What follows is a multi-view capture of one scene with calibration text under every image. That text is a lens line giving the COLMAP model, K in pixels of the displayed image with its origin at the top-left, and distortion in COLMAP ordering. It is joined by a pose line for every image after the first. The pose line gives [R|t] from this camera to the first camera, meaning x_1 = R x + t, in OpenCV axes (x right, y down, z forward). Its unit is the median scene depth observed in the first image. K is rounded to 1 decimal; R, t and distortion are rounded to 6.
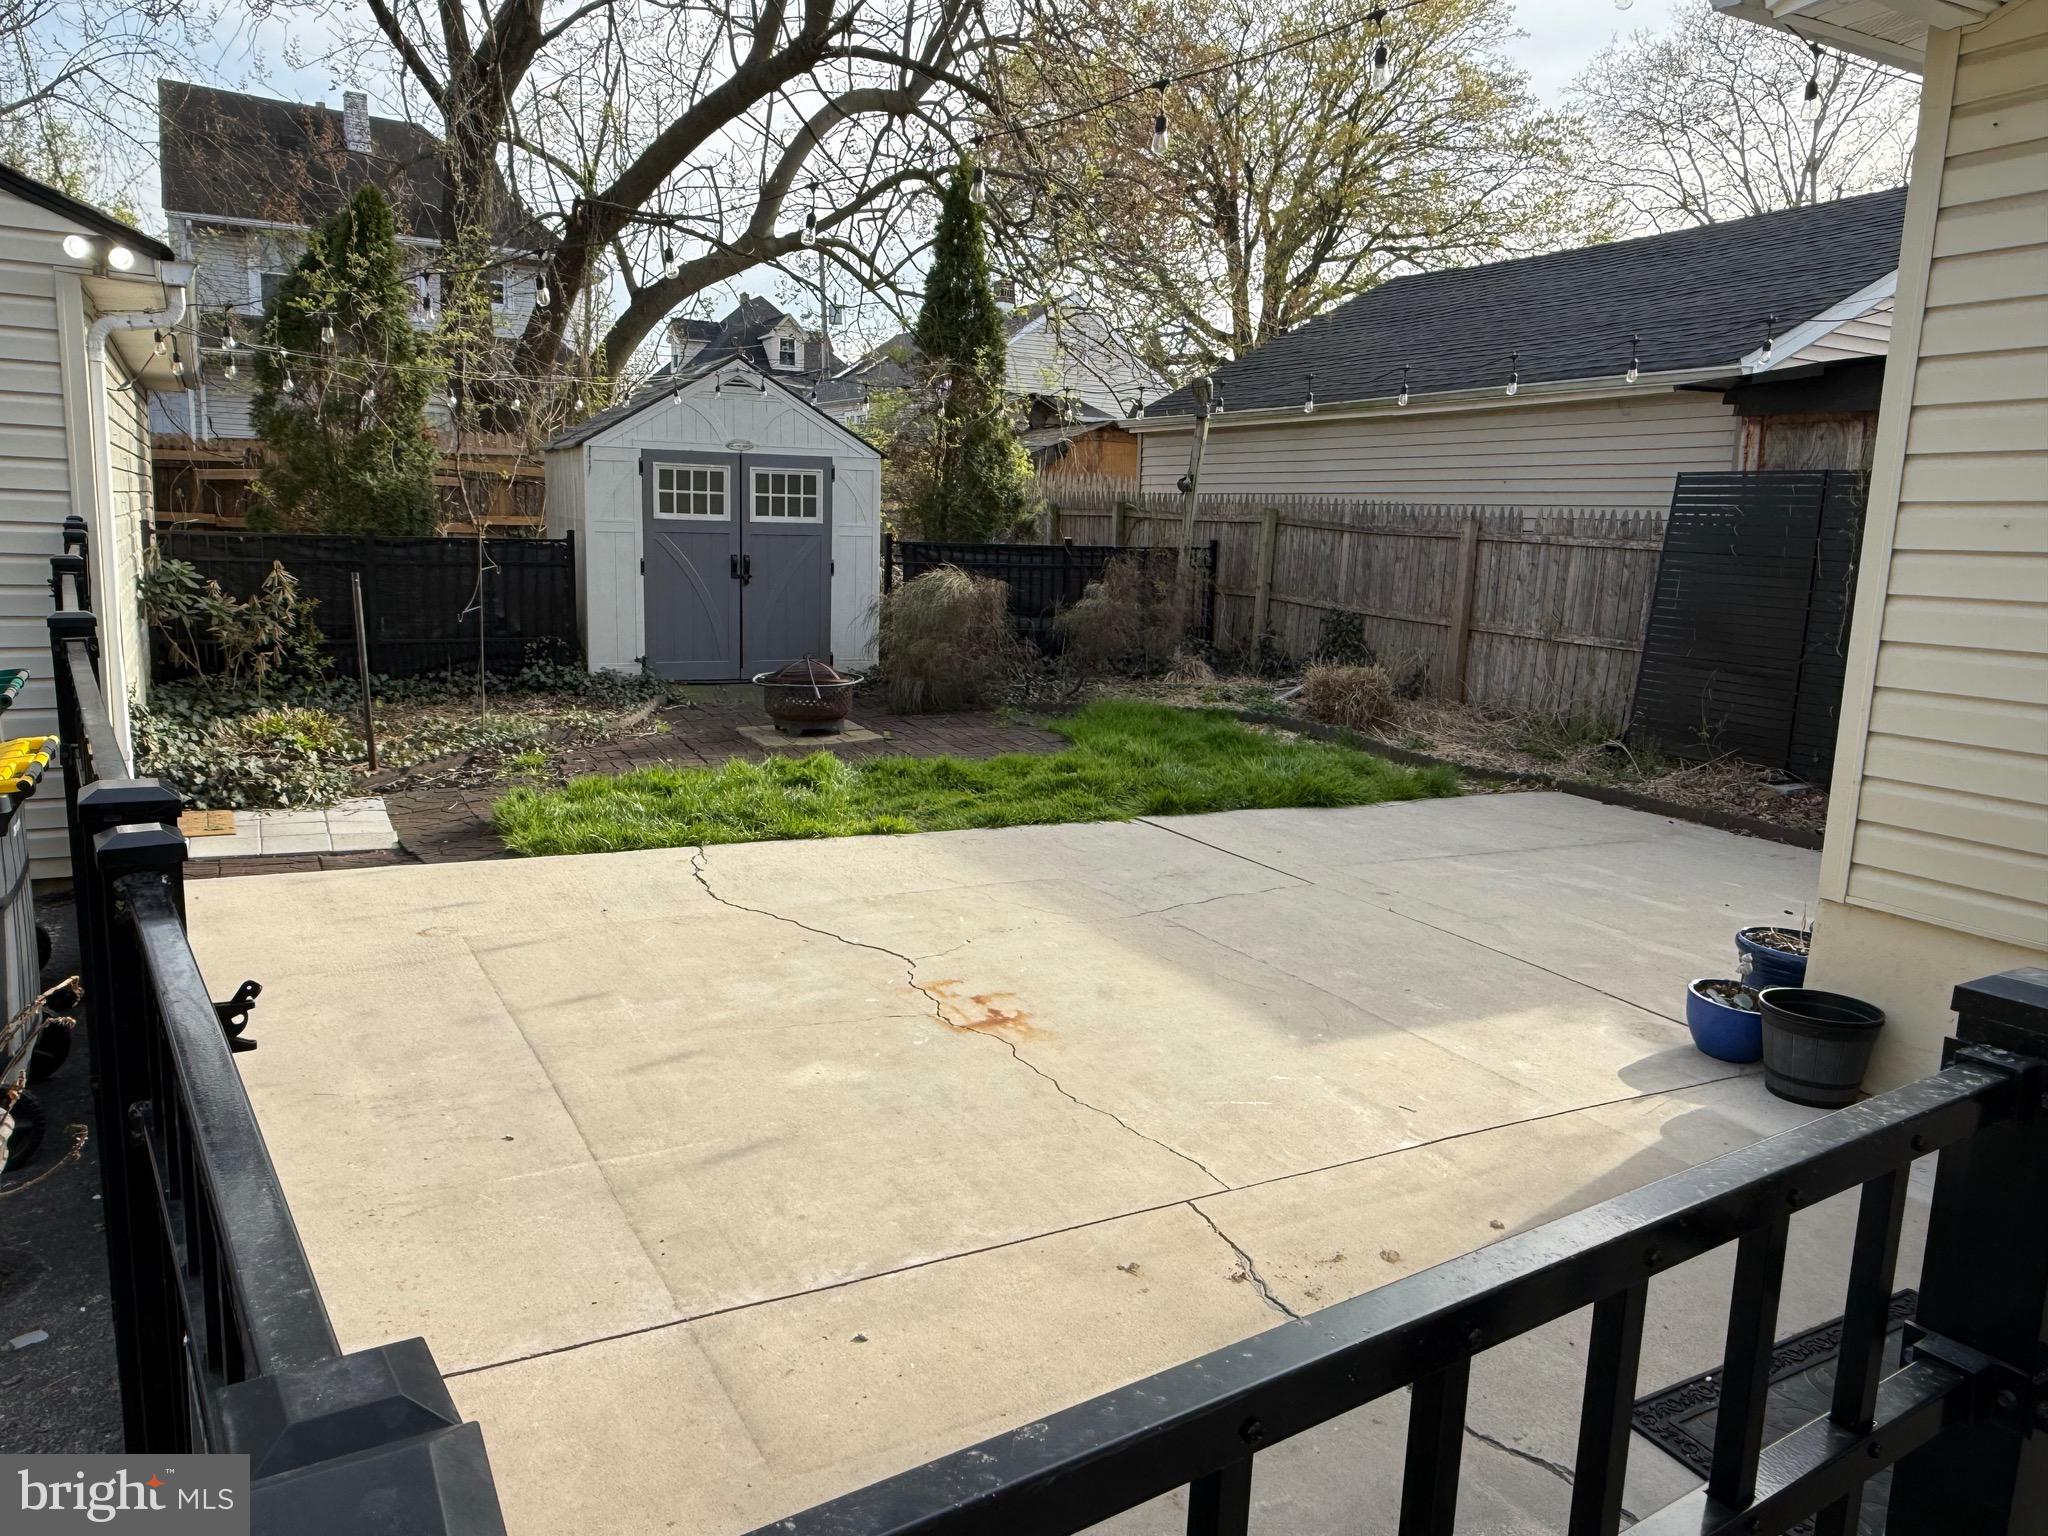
lens RADIAL K [[1424.8, 0, 1021.1], [0, 1424.8, 750.4], [0, 0, 1]] dist [0.070823, -0.091786]
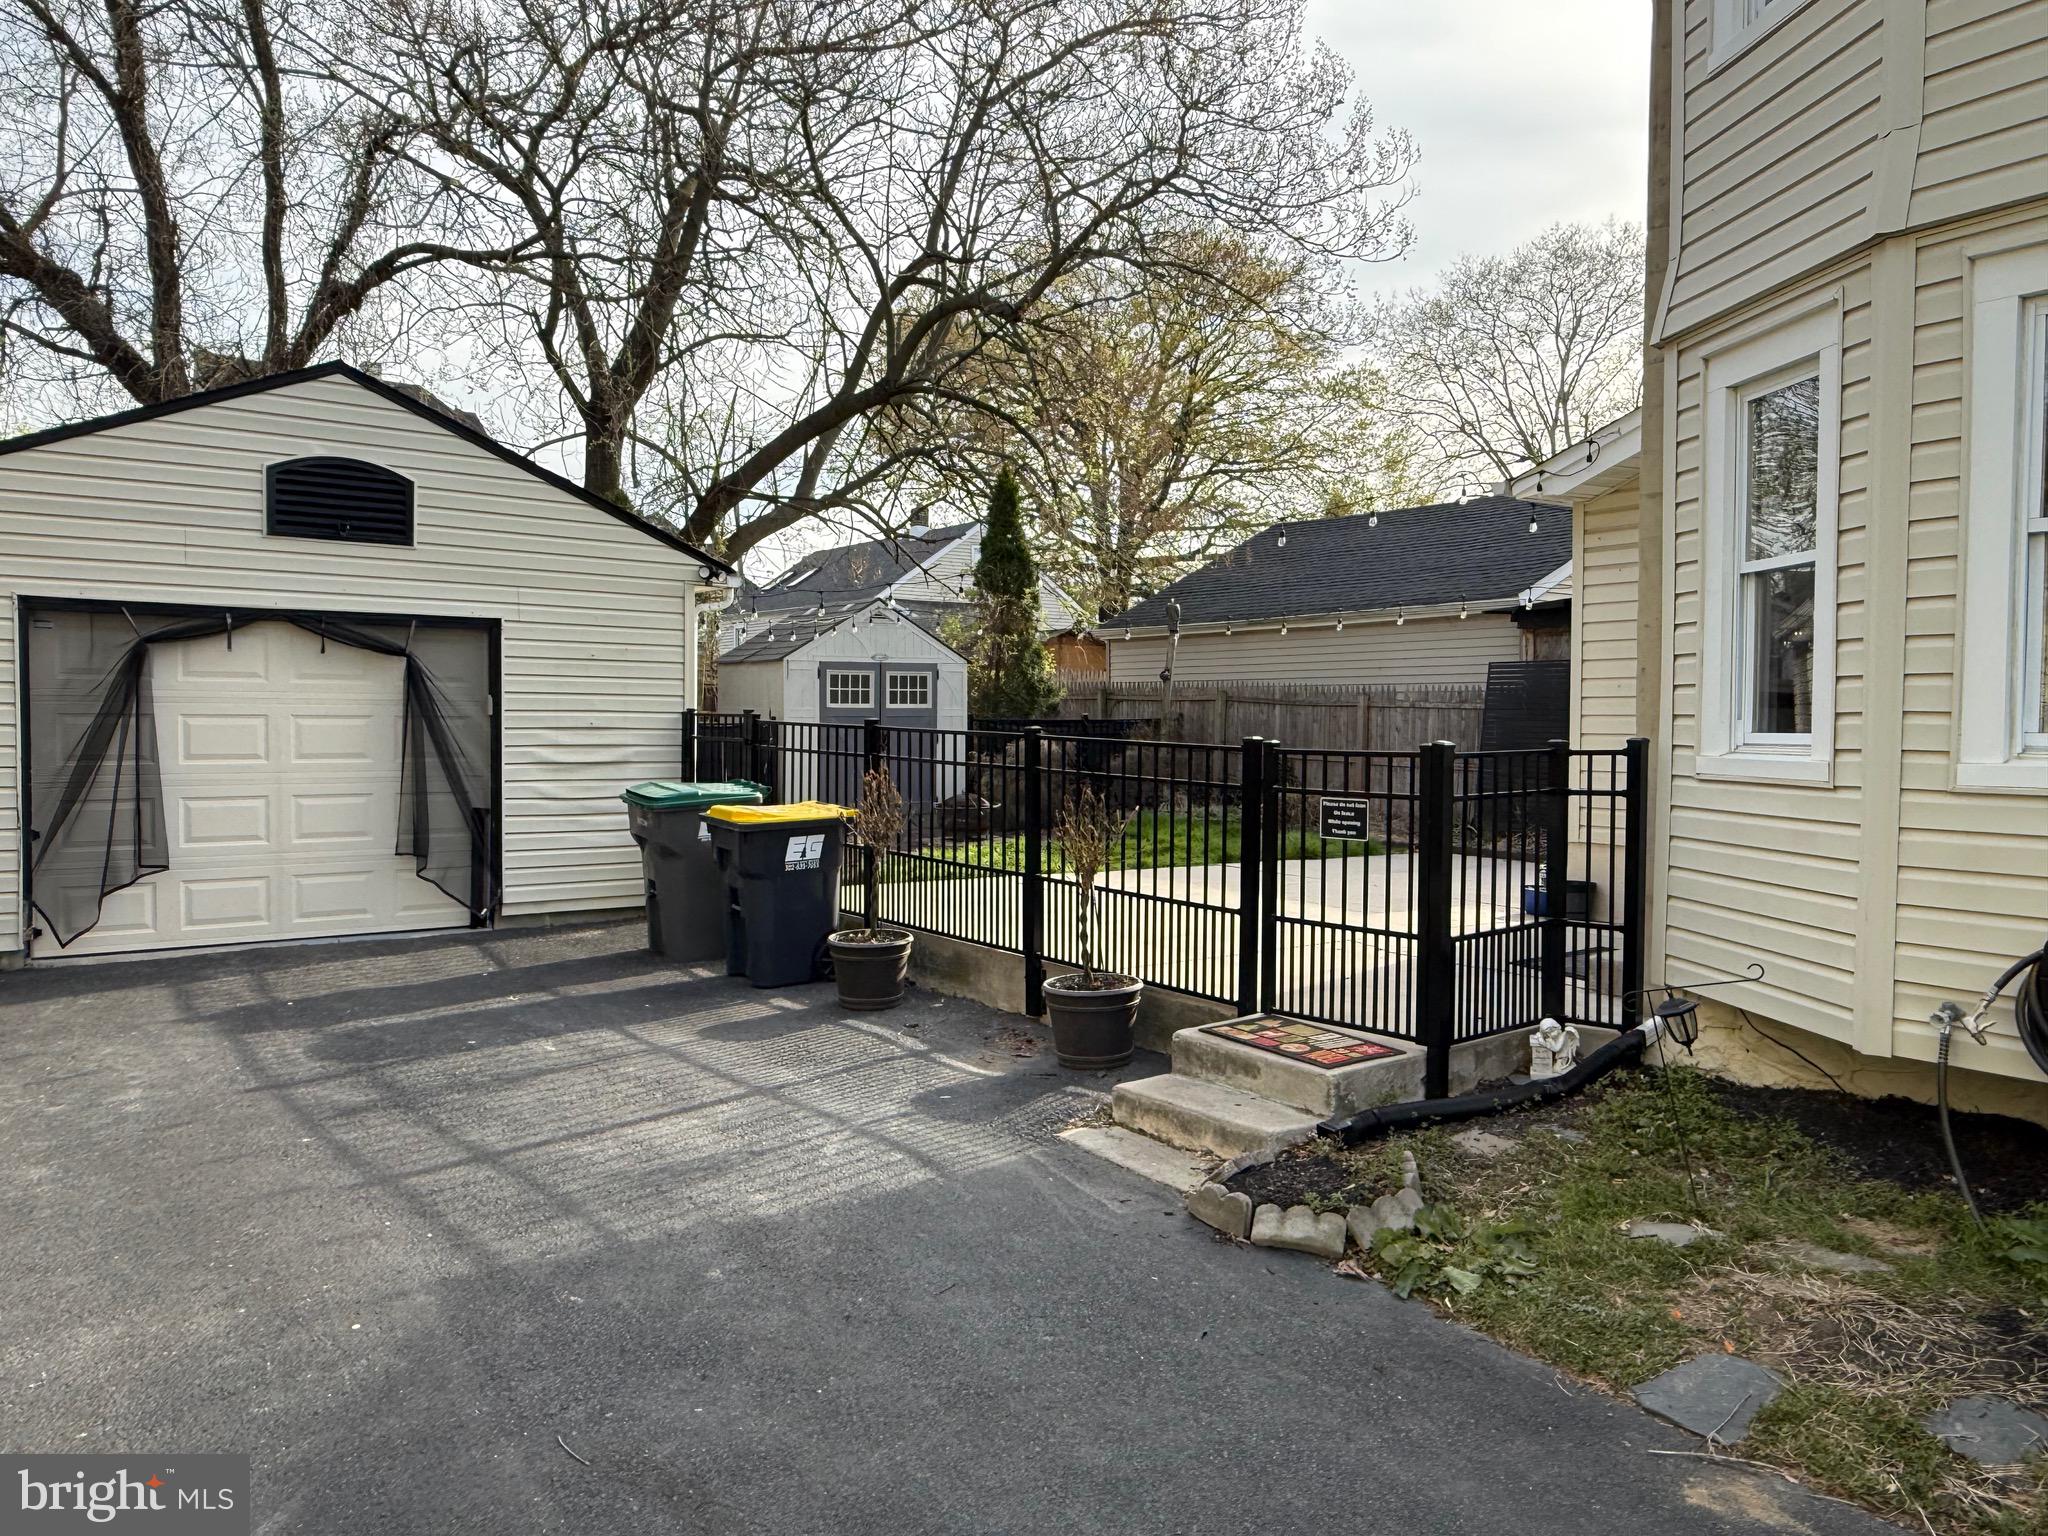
lens RADIAL K [[1445.1, 0, 1041.6], [0, 1445.1, 767.4], [0, 0, 1]] dist [-0.018604, -0.000677]
pose [[0.991345, -0.033638, 0.126898, -0.160655], [0.048664, 0.991912, -0.117230, 0.057796], [-0.121928, 0.122391, 0.984964, -0.332498]]
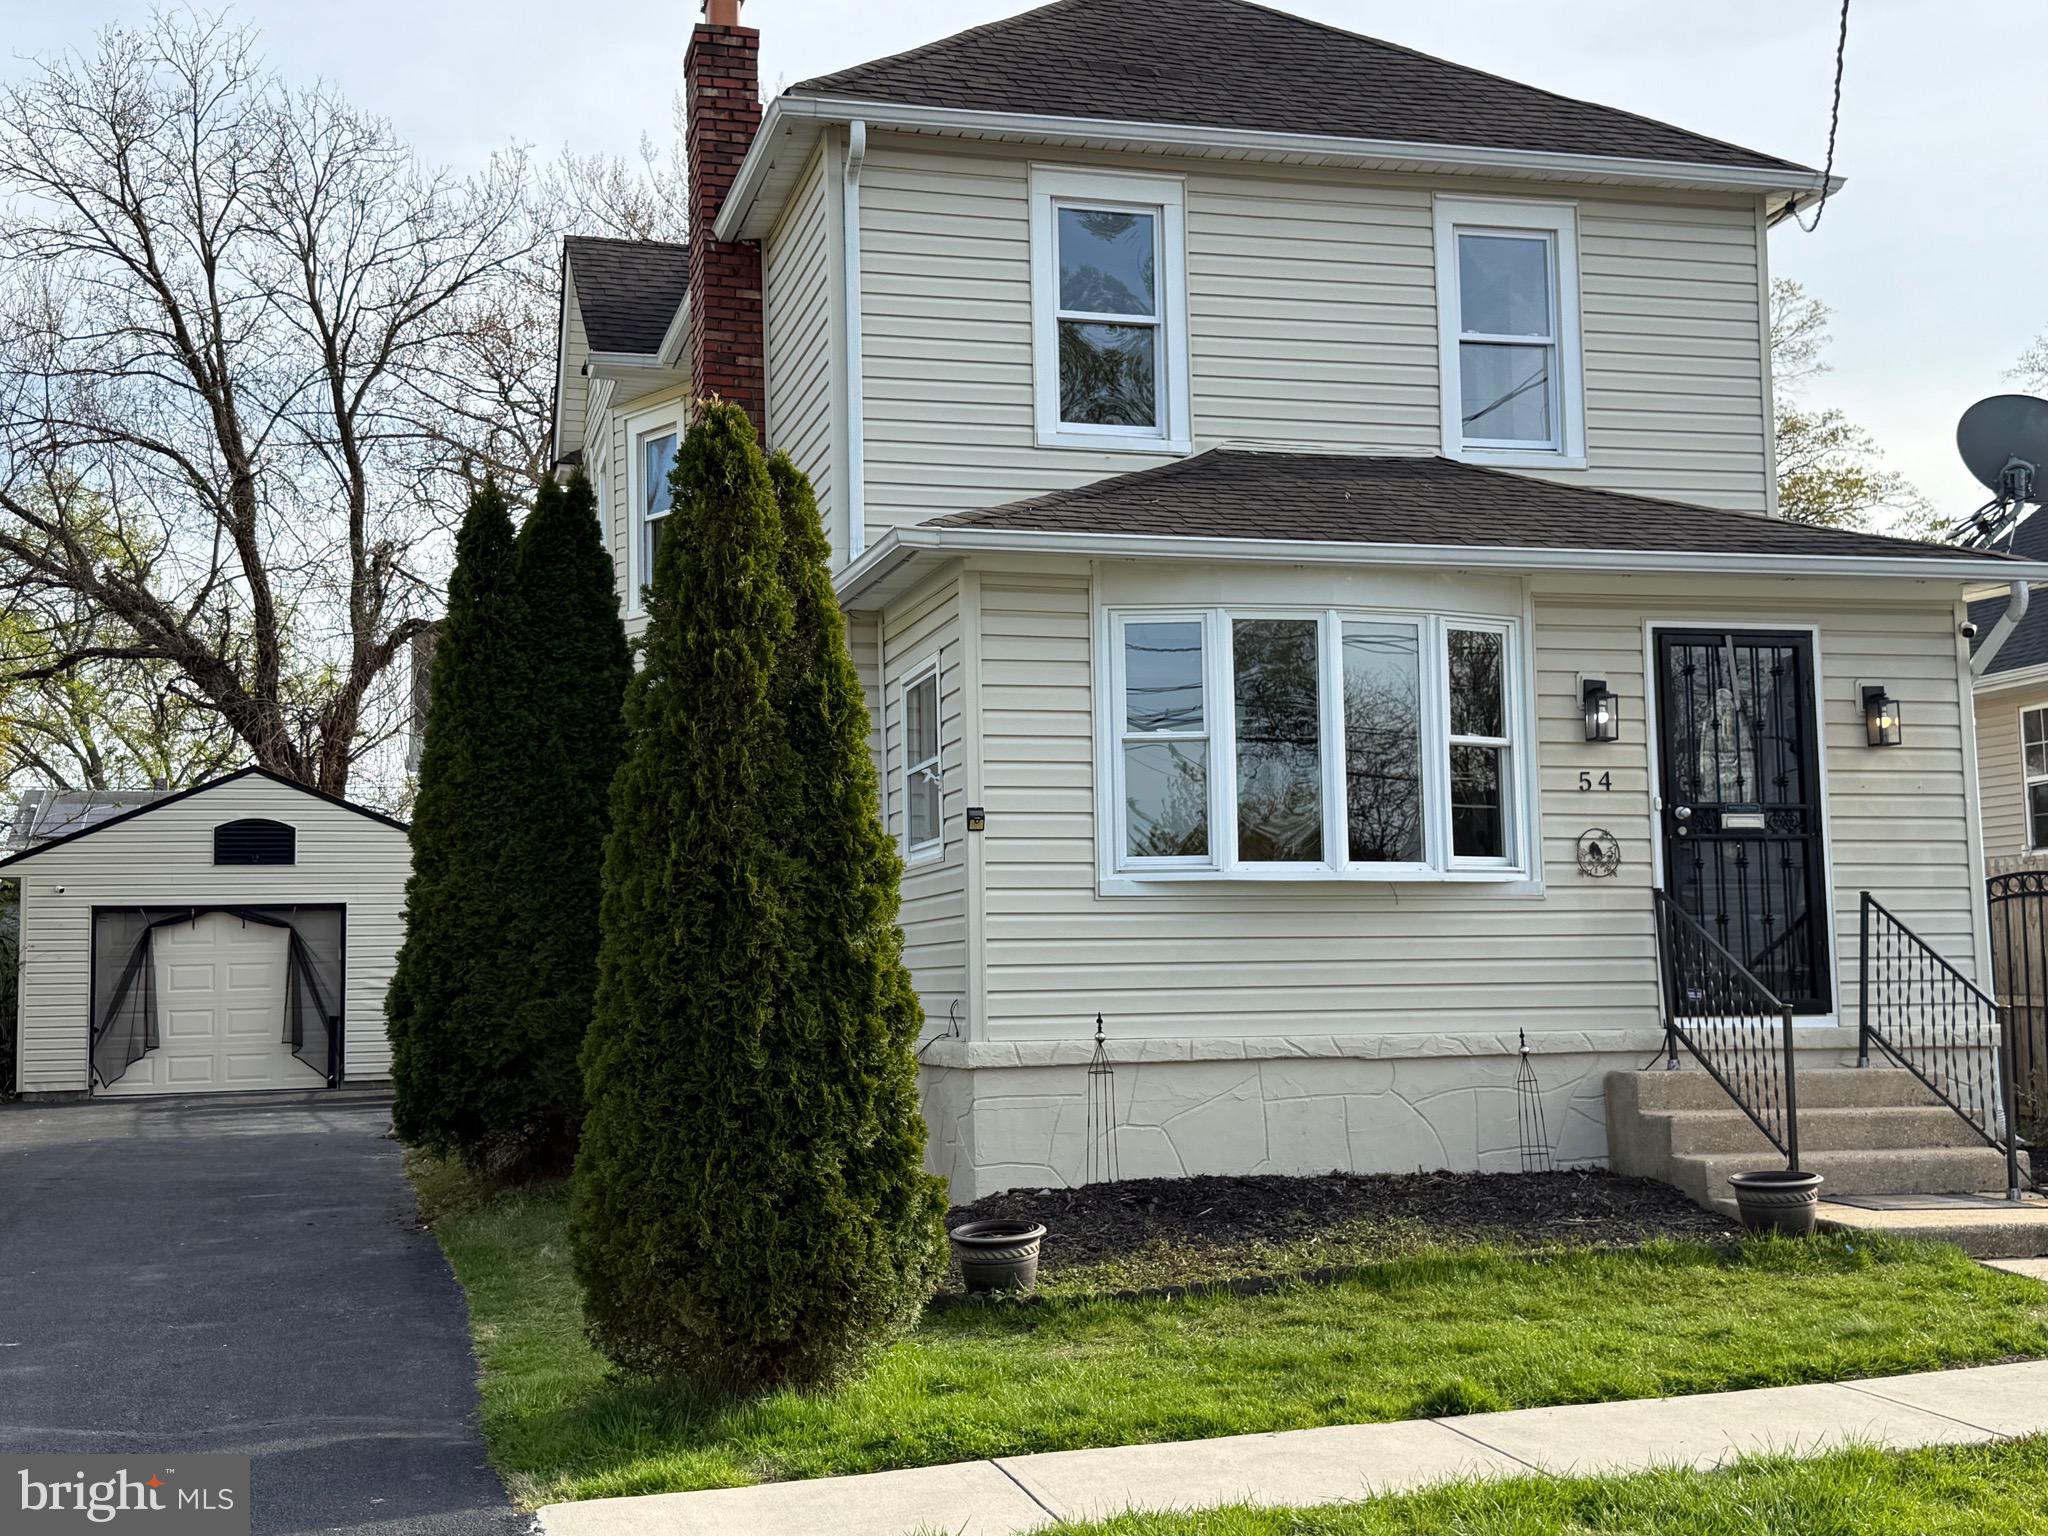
lens RADIAL K [[2342.6, 0, 1001.8], [0, 2342.6, 767.6], [0, 0, 1]] dist [0.051745, 0.000000]
pose [[0.968252, -0.079158, -0.237111, 1.240379], [0.017897, 0.968055, -0.250097, 0.431250], [0.249334, 0.237913, 0.938738, -2.031287]]
